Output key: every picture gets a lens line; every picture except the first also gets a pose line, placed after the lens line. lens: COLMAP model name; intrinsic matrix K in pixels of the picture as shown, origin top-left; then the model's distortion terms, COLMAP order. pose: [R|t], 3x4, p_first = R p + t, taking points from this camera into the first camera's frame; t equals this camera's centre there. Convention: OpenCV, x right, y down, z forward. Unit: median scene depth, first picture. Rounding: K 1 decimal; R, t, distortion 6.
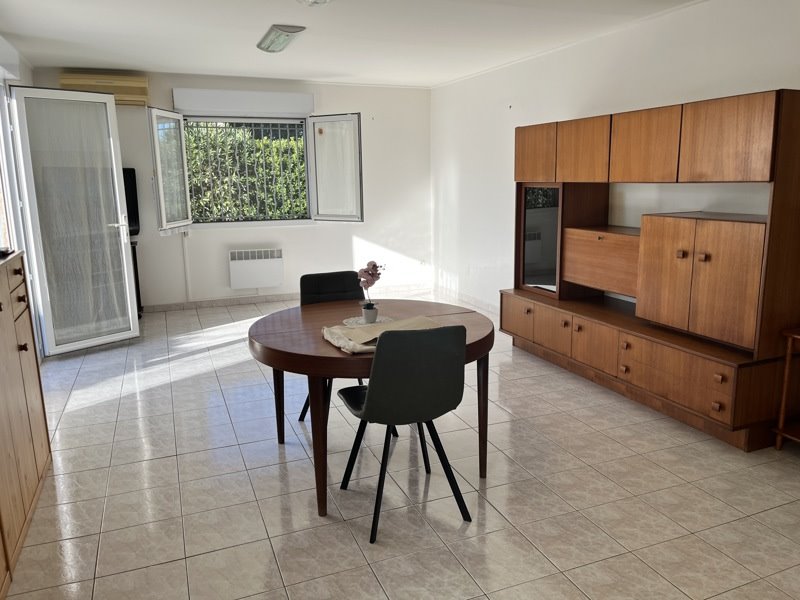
lens RADIAL K [[607.8, 0, 402.6], [0, 607.8, 299.9], [0, 0, 1]] dist [0.012552, -0.000088]
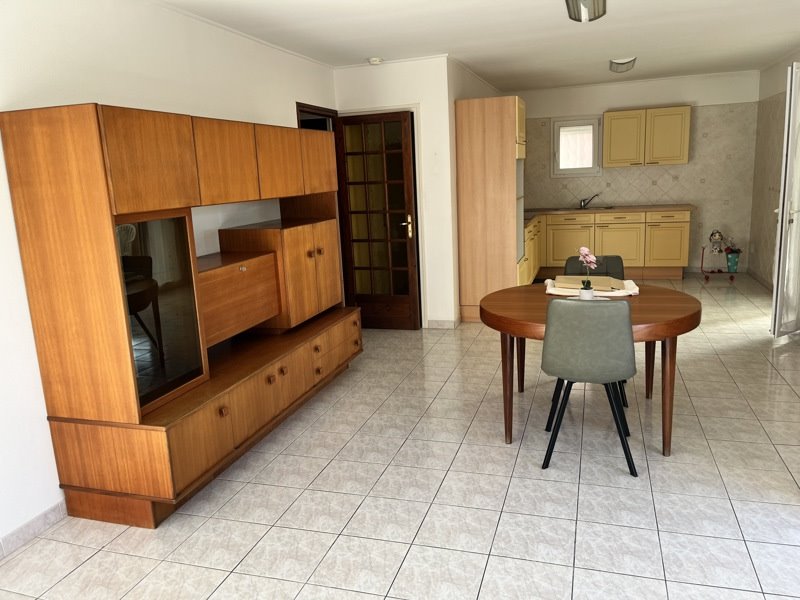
lens RADIAL K [[607.8, 0, 400.9], [0, 607.8, 297.8], [0, 0, 1]] dist [0.012552, -0.000088]
pose [[-0.773409, -0.085422, 0.628125, -0.431486], [0.172580, 0.925077, 0.338303, -0.364808], [-0.609962, 0.370049, -0.700721, 1.734650]]
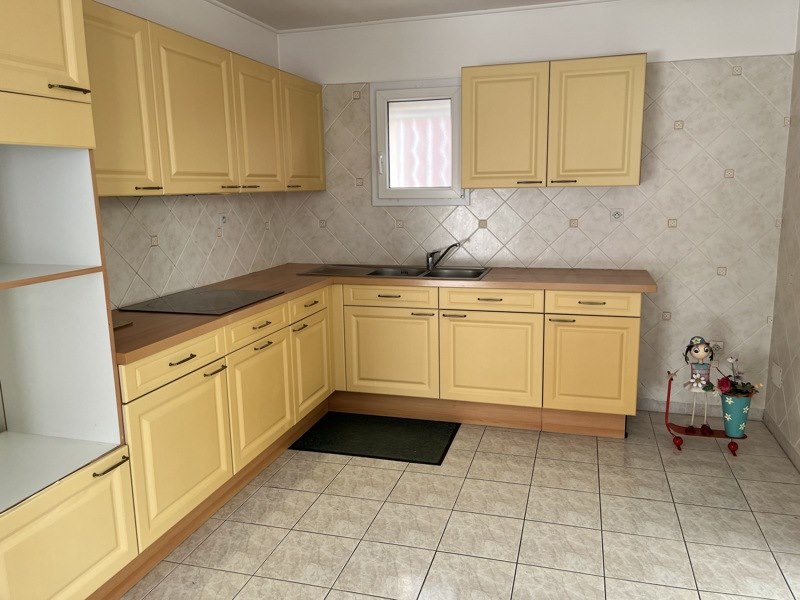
lens RADIAL K [[607.8, 0, 400.9], [0, 607.8, 298.7], [0, 0, 1]] dist [0.012552, -0.000088]
pose [[-0.785051, -0.091030, 0.612706, -0.300752], [0.138869, 0.938101, 0.317305, -0.243991], [-0.603665, 0.334186, -0.723815, 1.156683]]
